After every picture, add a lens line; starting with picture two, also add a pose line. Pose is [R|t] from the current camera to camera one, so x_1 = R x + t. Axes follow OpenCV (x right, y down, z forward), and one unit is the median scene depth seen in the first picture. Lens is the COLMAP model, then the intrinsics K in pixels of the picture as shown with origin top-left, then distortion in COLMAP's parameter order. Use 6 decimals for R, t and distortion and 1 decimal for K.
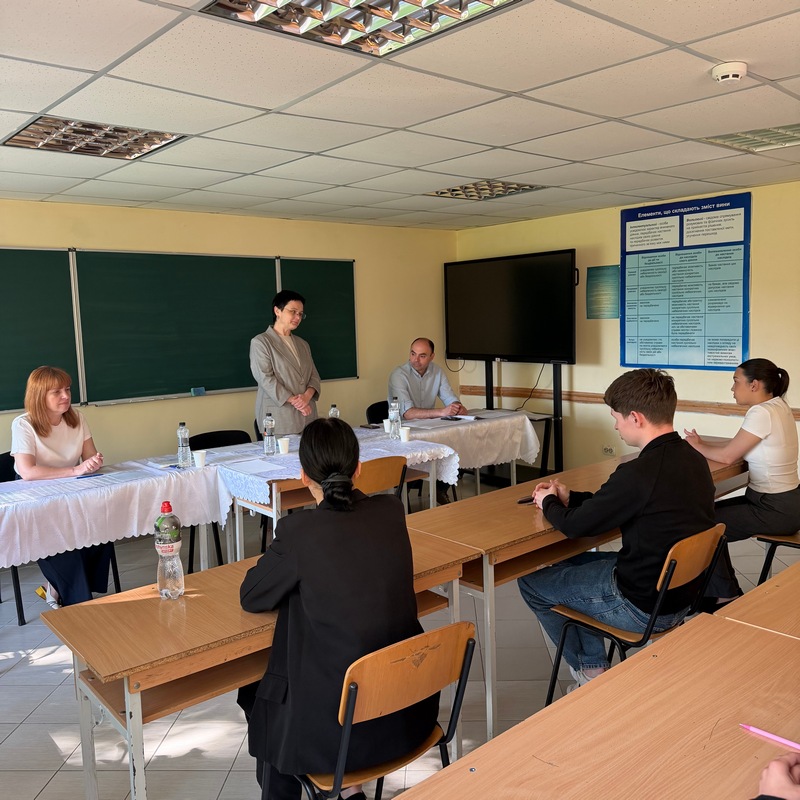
lens RADIAL K [[742.9, 0, 385.4], [0, 742.9, 393.1], [0, 0, 1]] dist [0.041666, 0.000000]
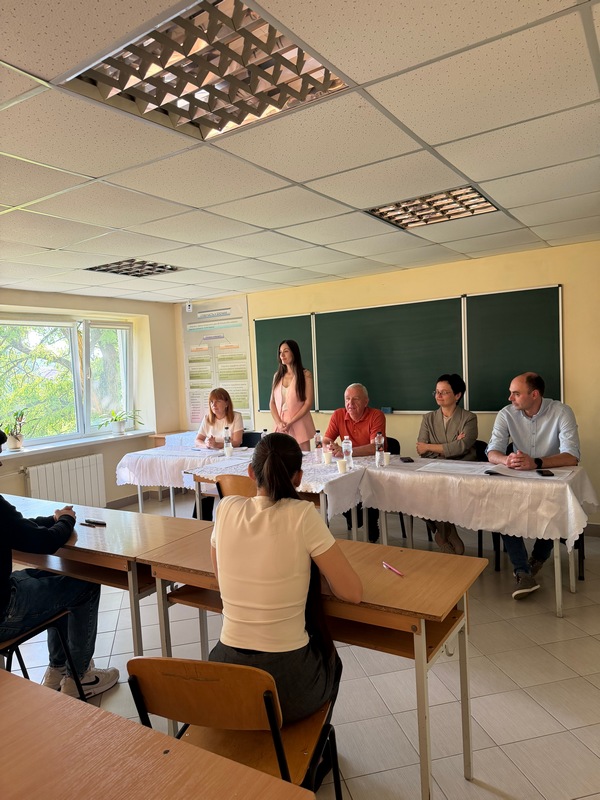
lens RADIAL K [[551.7, 0, 297.4], [0, 551.7, 401.0], [0, 0, 1]] dist [0.060564, -0.059575]
pose [[0.297046, 0.085476, -0.951030, 0.829827], [-0.050202, 0.996006, 0.073838, -0.108600], [0.953543, 0.025810, 0.300151, 0.743528]]
